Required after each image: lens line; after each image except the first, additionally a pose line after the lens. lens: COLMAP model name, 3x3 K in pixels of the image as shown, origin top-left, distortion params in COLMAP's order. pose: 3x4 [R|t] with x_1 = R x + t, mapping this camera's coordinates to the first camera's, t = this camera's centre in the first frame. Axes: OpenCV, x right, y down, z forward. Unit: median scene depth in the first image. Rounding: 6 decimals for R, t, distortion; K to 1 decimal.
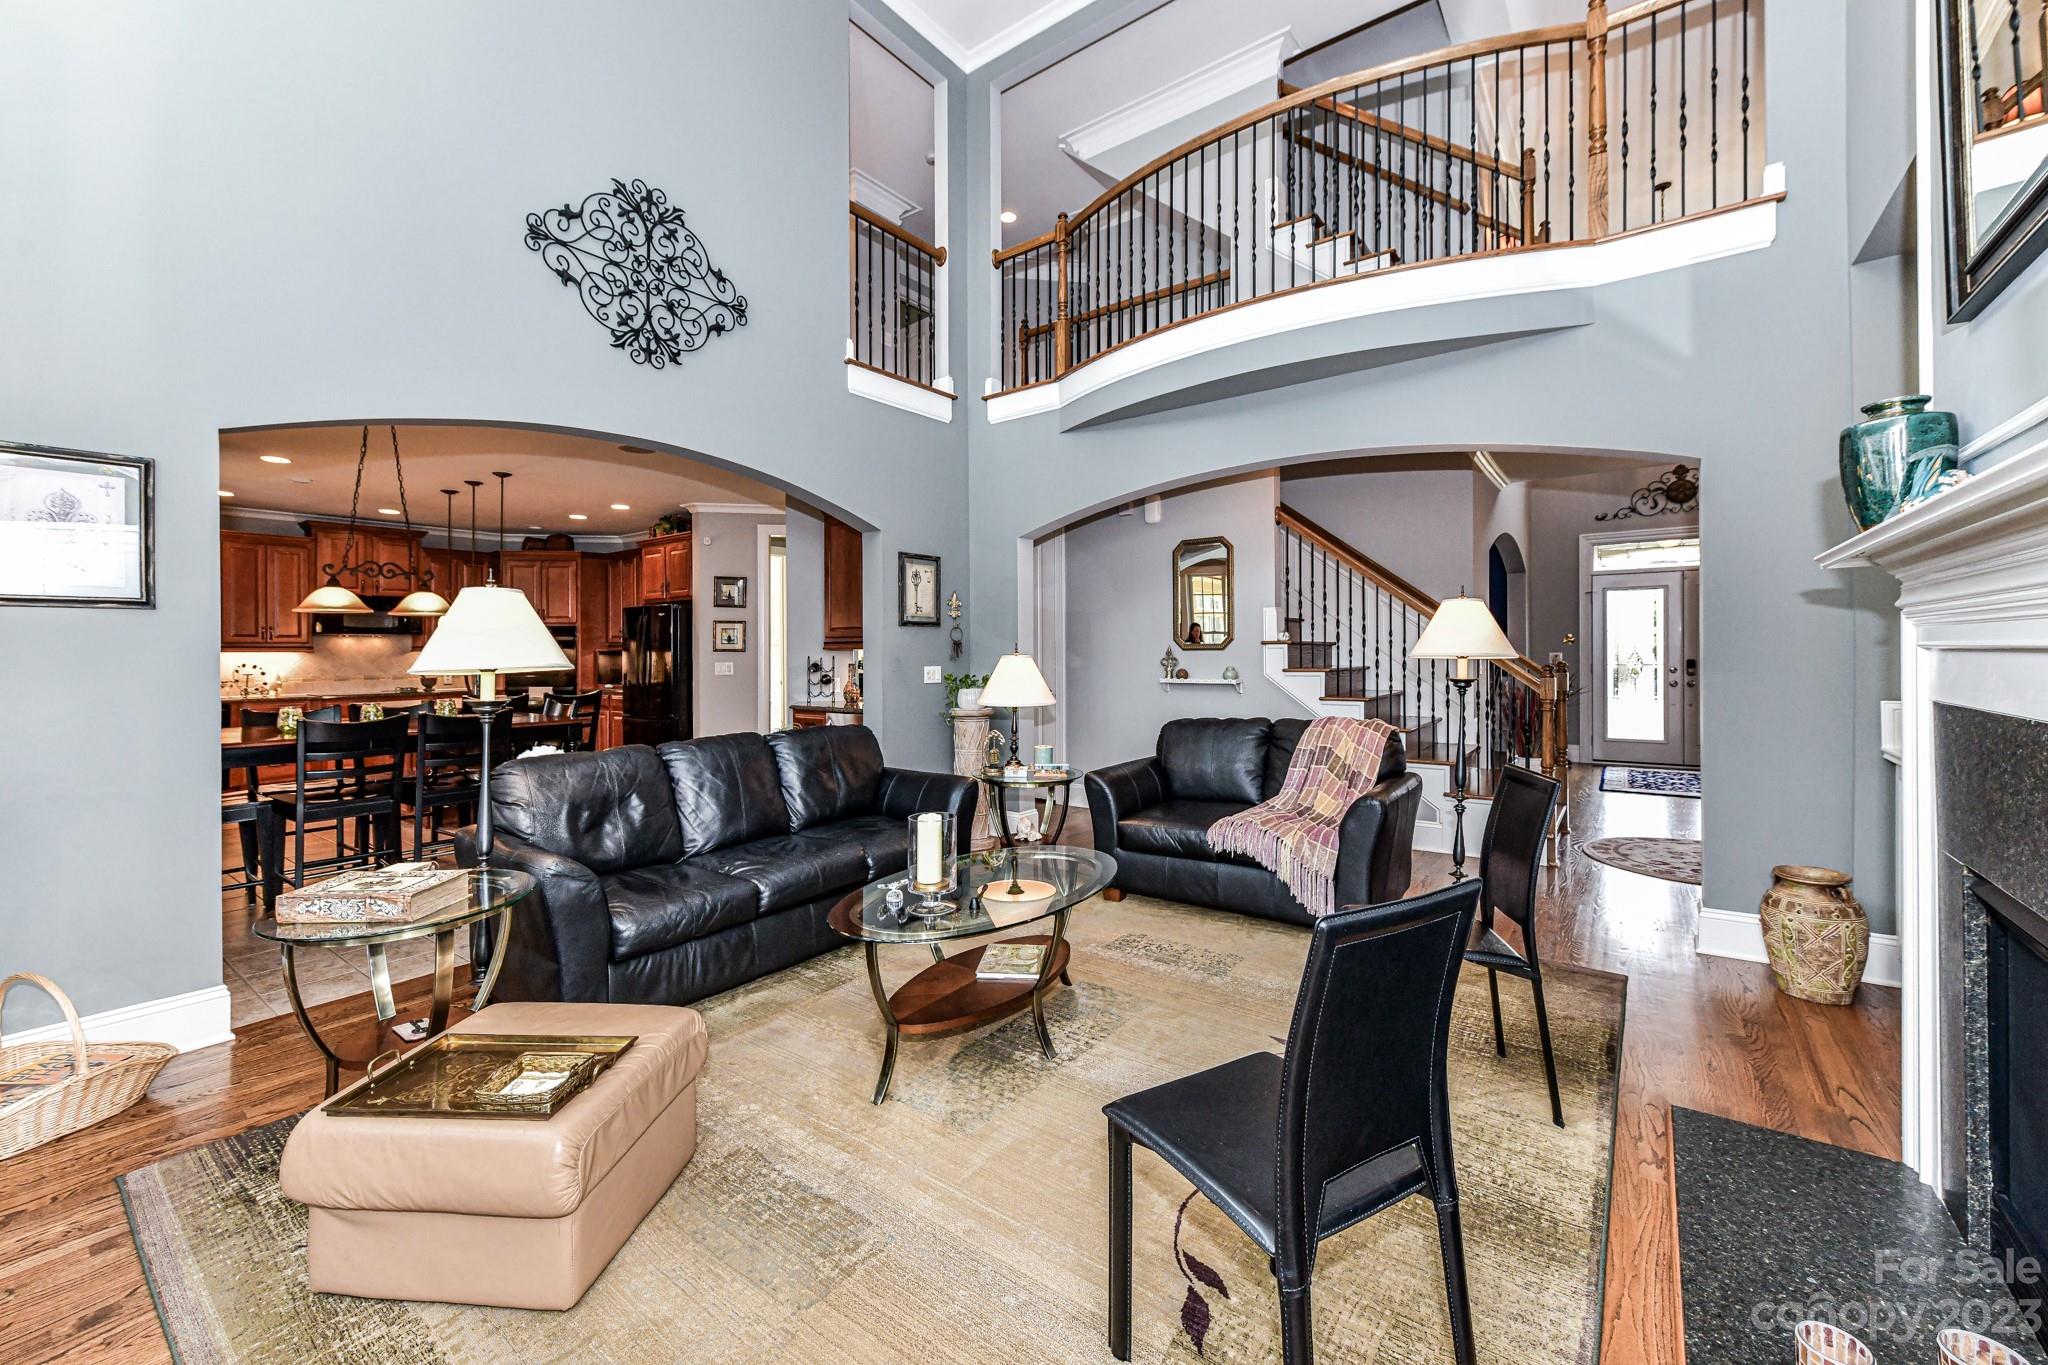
lens RADIAL K [[807.9, 0, 1019.6], [0, 807.9, 657.0], [0, 0, 1]] dist [0.004573, -0.003235]
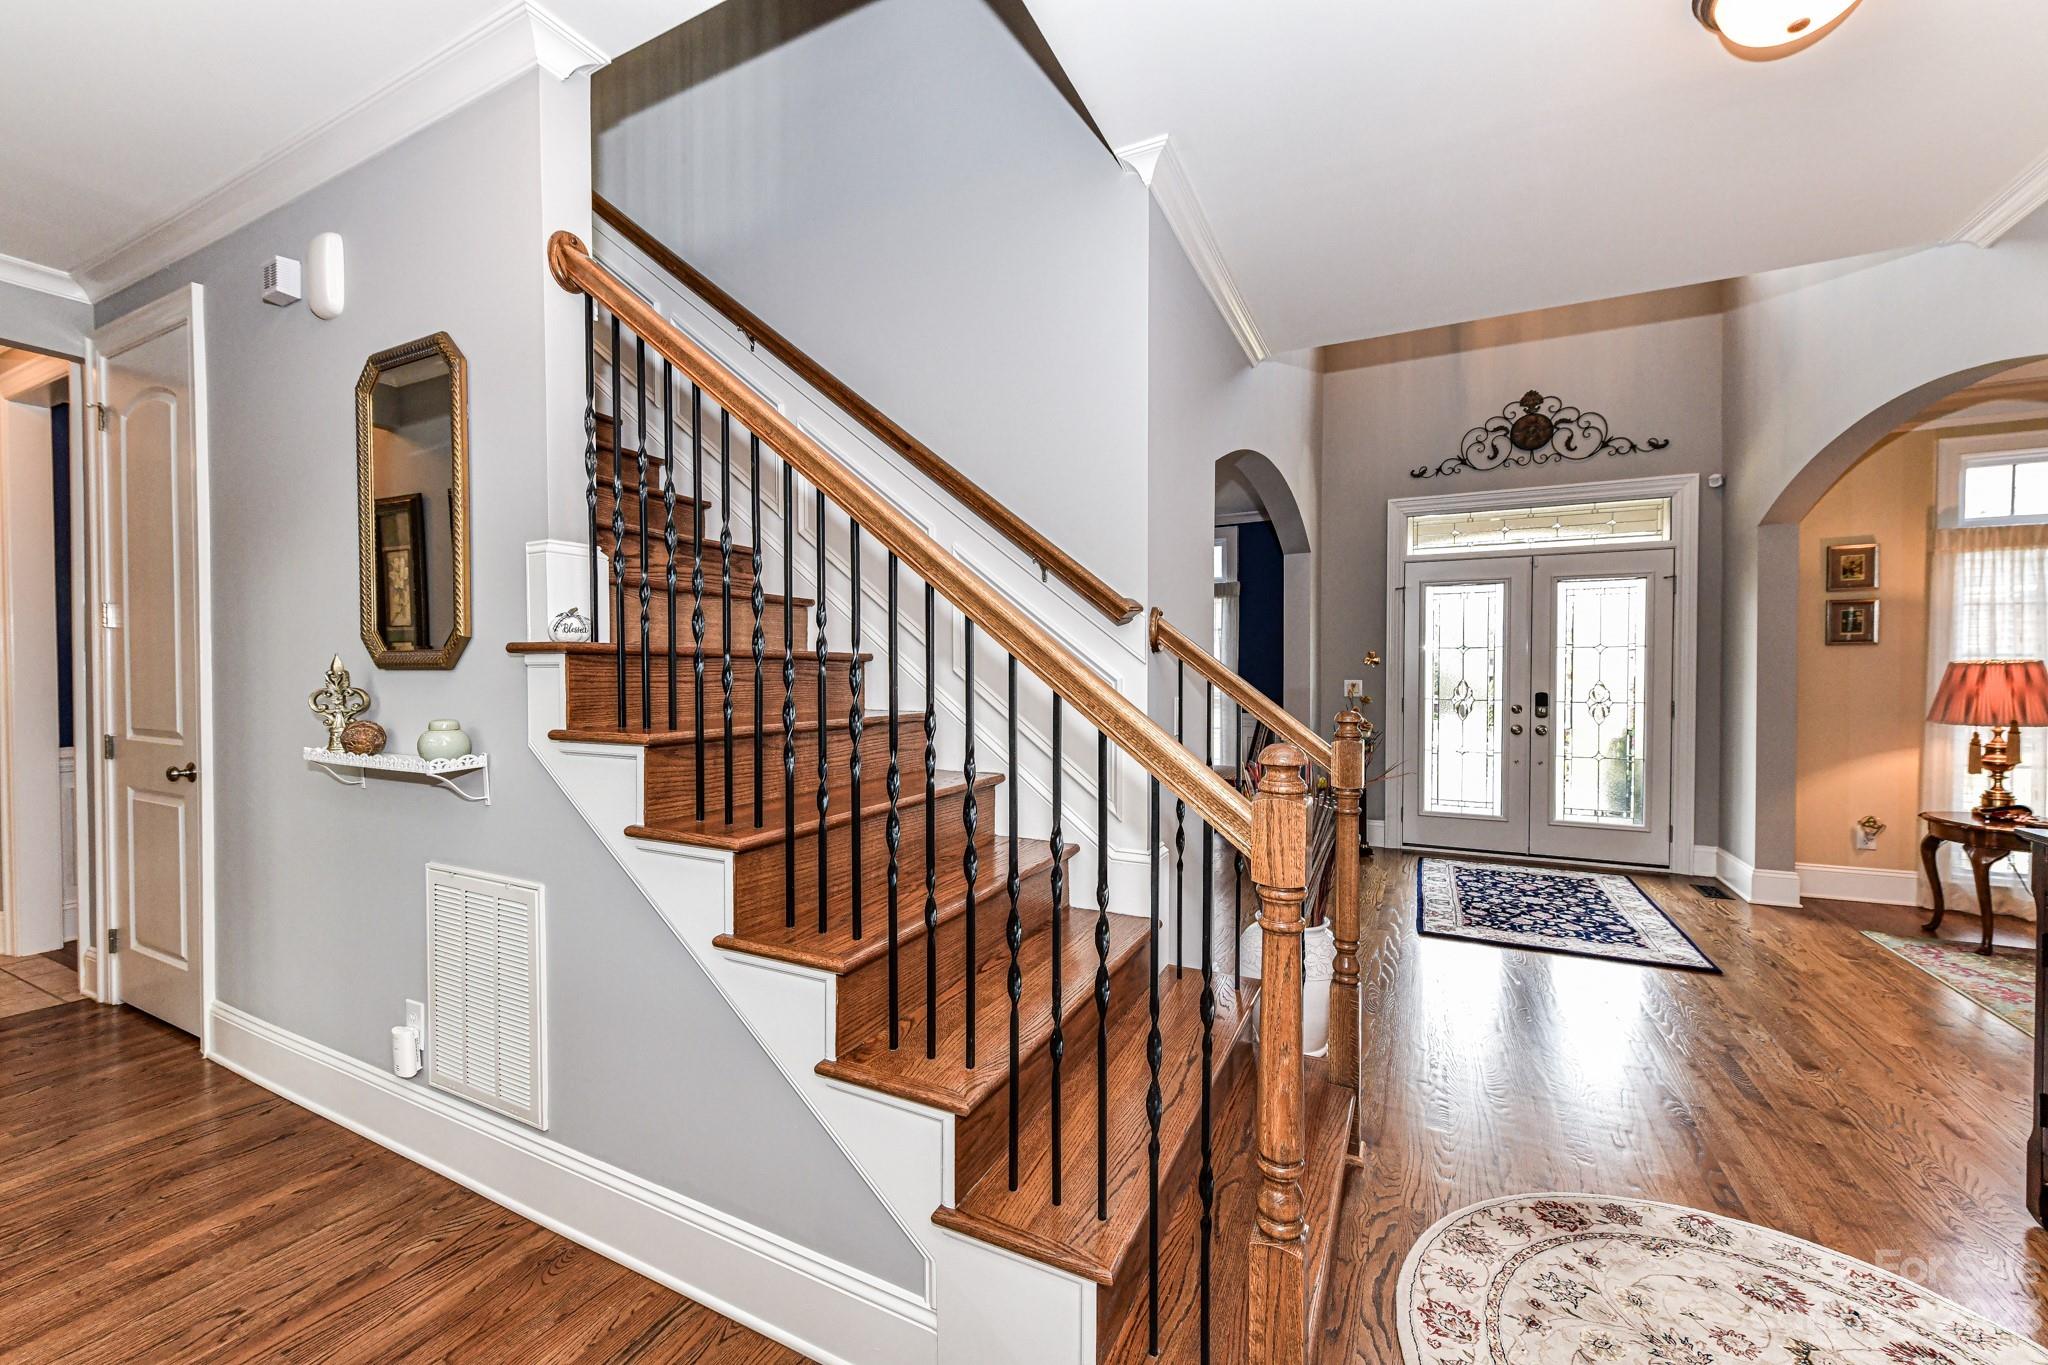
lens RADIAL K [[807.9, 0, 1014.6], [0, 807.9, 690.9], [0, 0, 1]] dist [0.004573, -0.003235]
pose [[0.984347, 0.002708, 0.176218, 0.297151], [-0.005159, 0.999896, 0.013454, -0.004759], [-0.176163, -0.014153, 0.984259, 0.432606]]
